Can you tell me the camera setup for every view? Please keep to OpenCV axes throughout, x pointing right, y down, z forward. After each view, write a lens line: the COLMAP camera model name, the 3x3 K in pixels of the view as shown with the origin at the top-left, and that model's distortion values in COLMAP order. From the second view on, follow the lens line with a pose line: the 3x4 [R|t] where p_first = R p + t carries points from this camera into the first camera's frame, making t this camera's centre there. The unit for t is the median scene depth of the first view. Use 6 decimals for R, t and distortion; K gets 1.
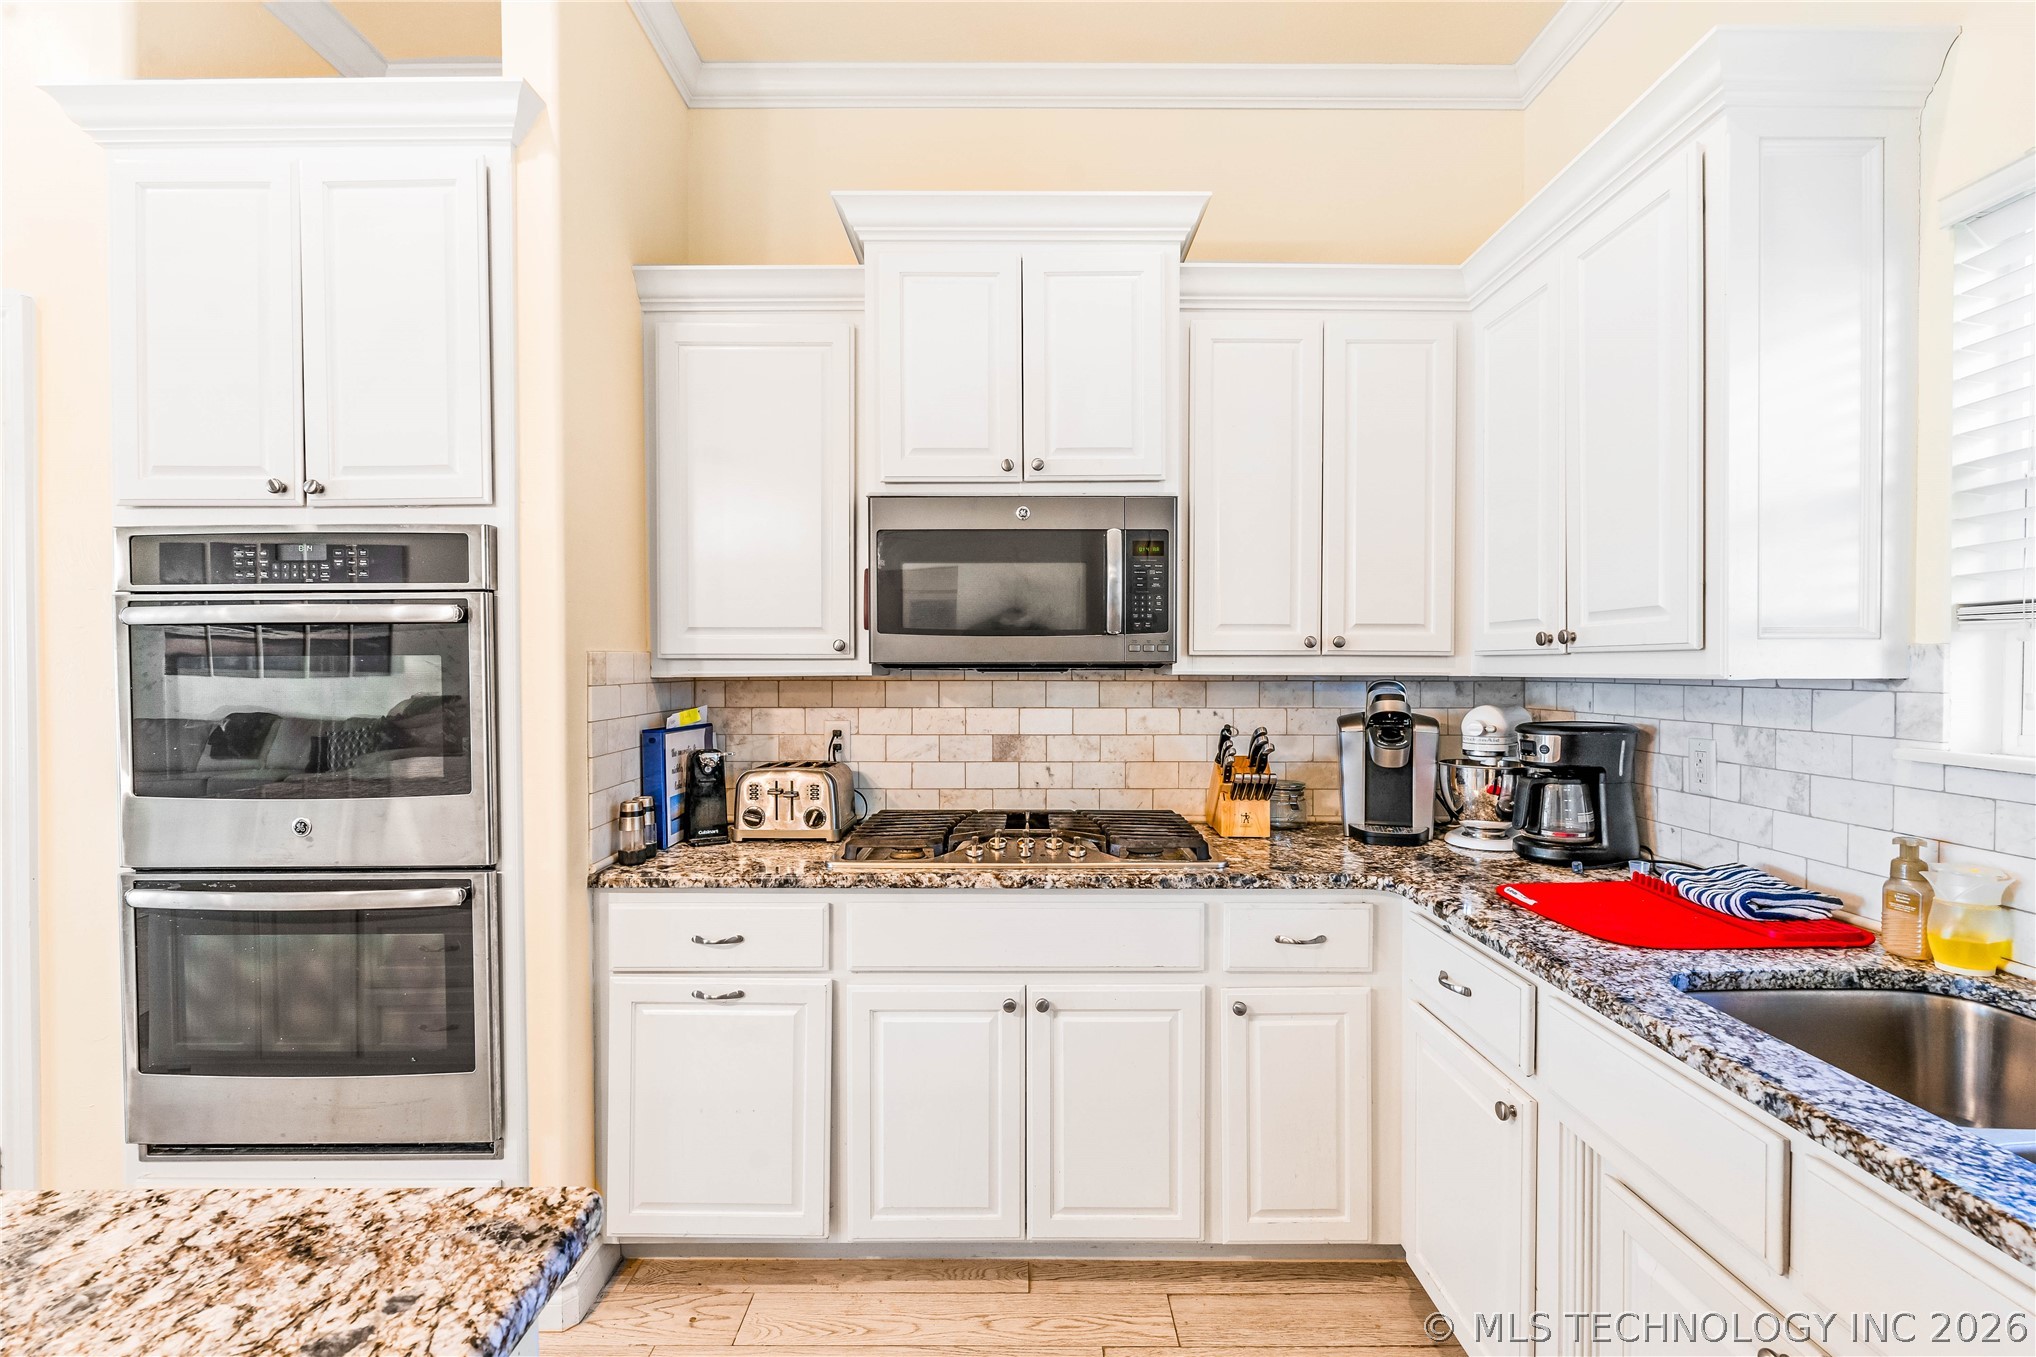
lens RADIAL K [[905.4, 0, 1017.8], [0, 905.4, 672.2], [0, 0, 1]] dist [0.002332, 0.000647]
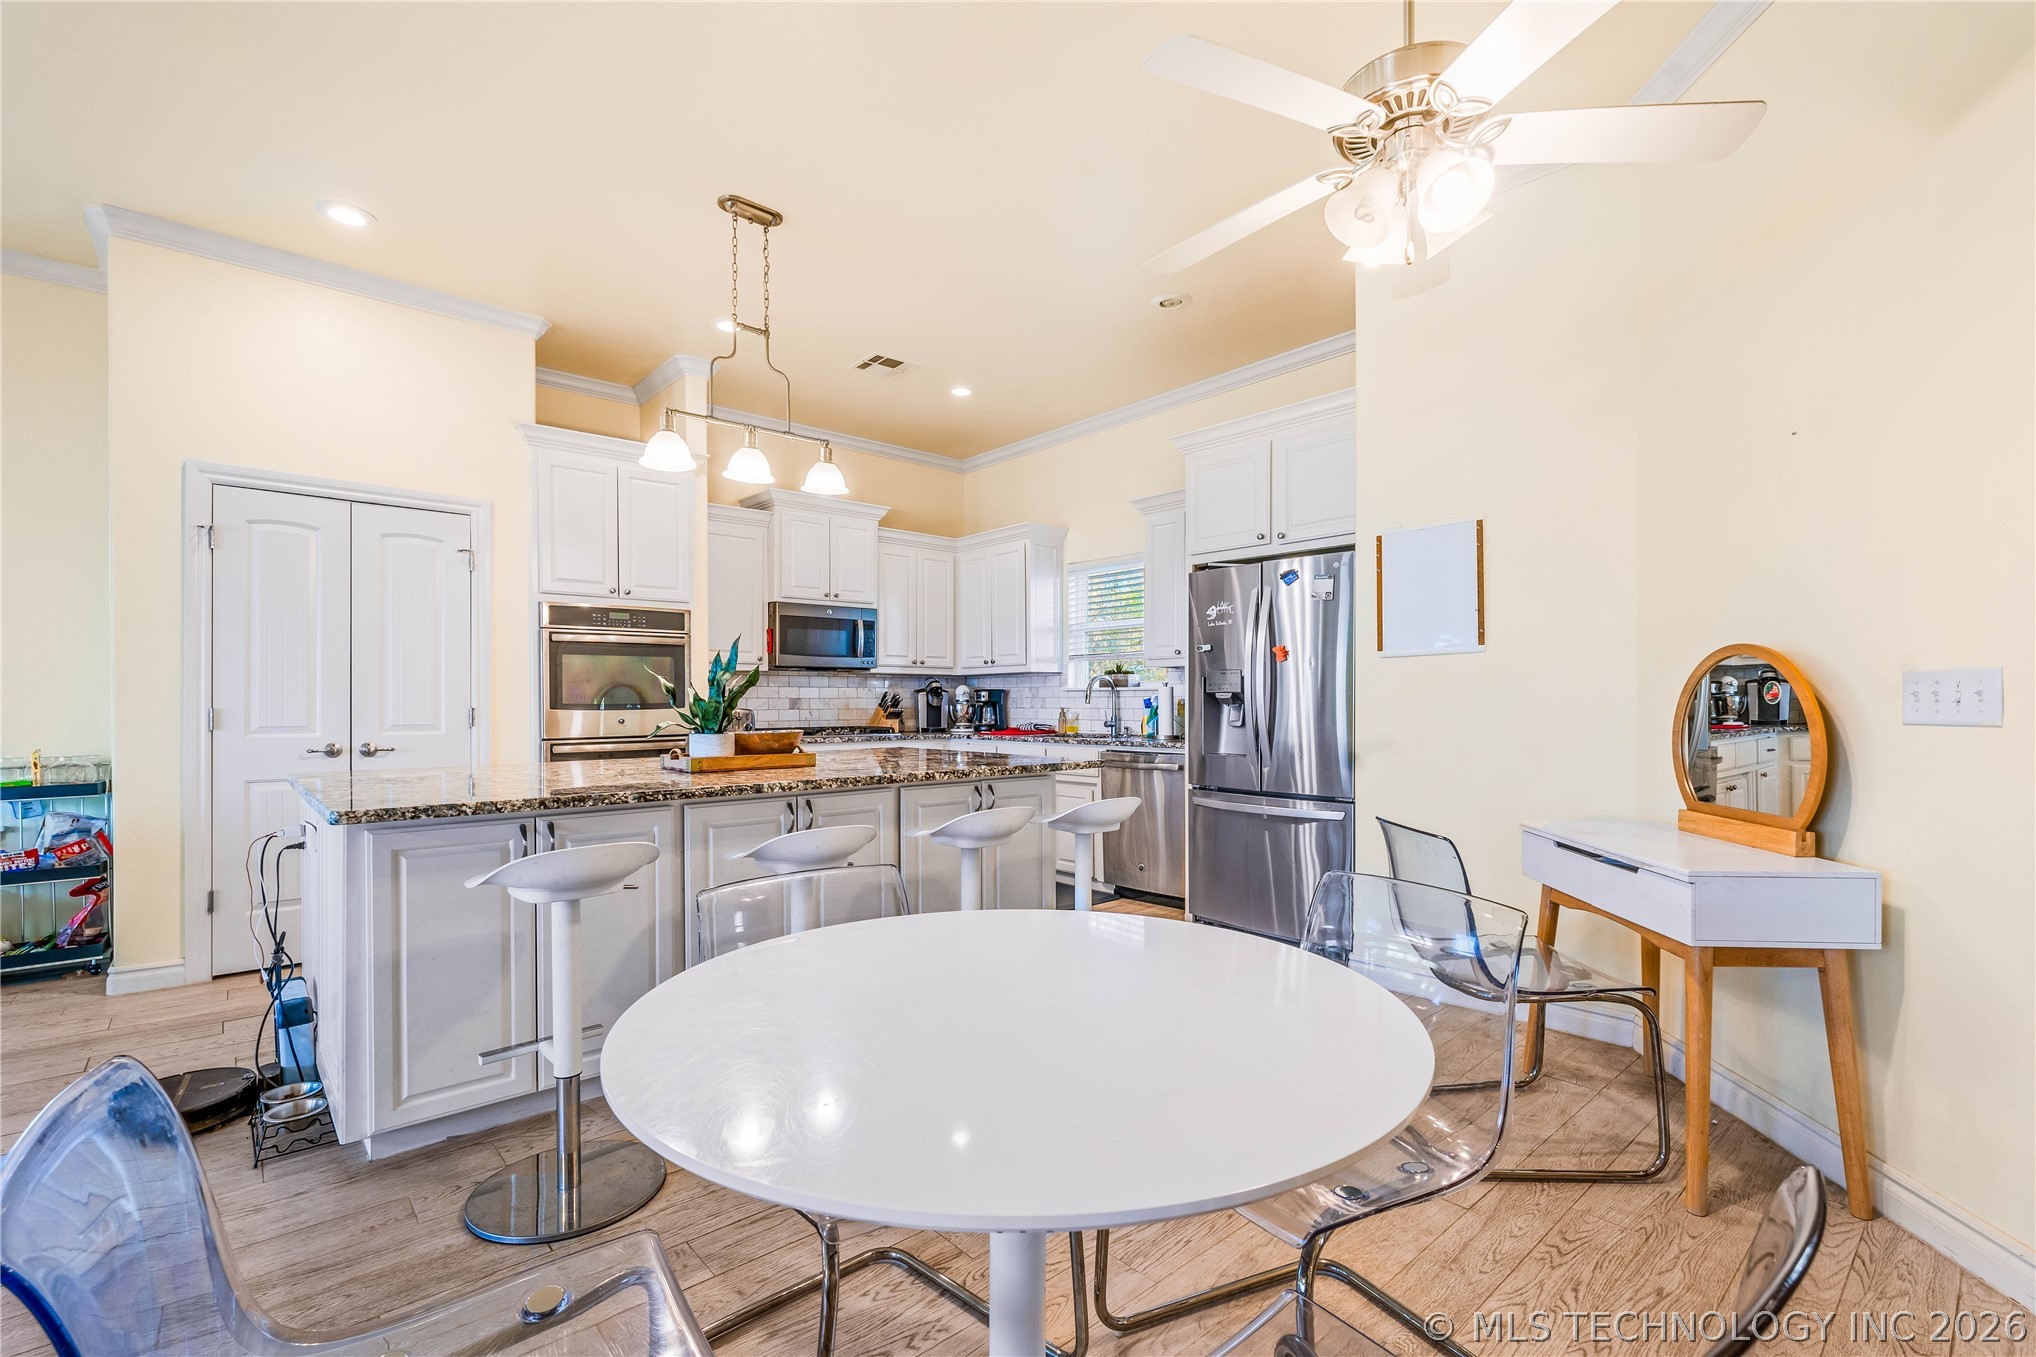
lens RADIAL K [[902.1, 0, 1024.4], [0, 902.1, 681.6], [0, 0, 1]] dist [-0.004237, 0.000064]
pose [[0.750263, 0.012429, 0.661023, -1.351432], [0.006774, 0.999626, -0.026484, 0.110321], [-0.661105, 0.024347, 0.749898, -1.423799]]
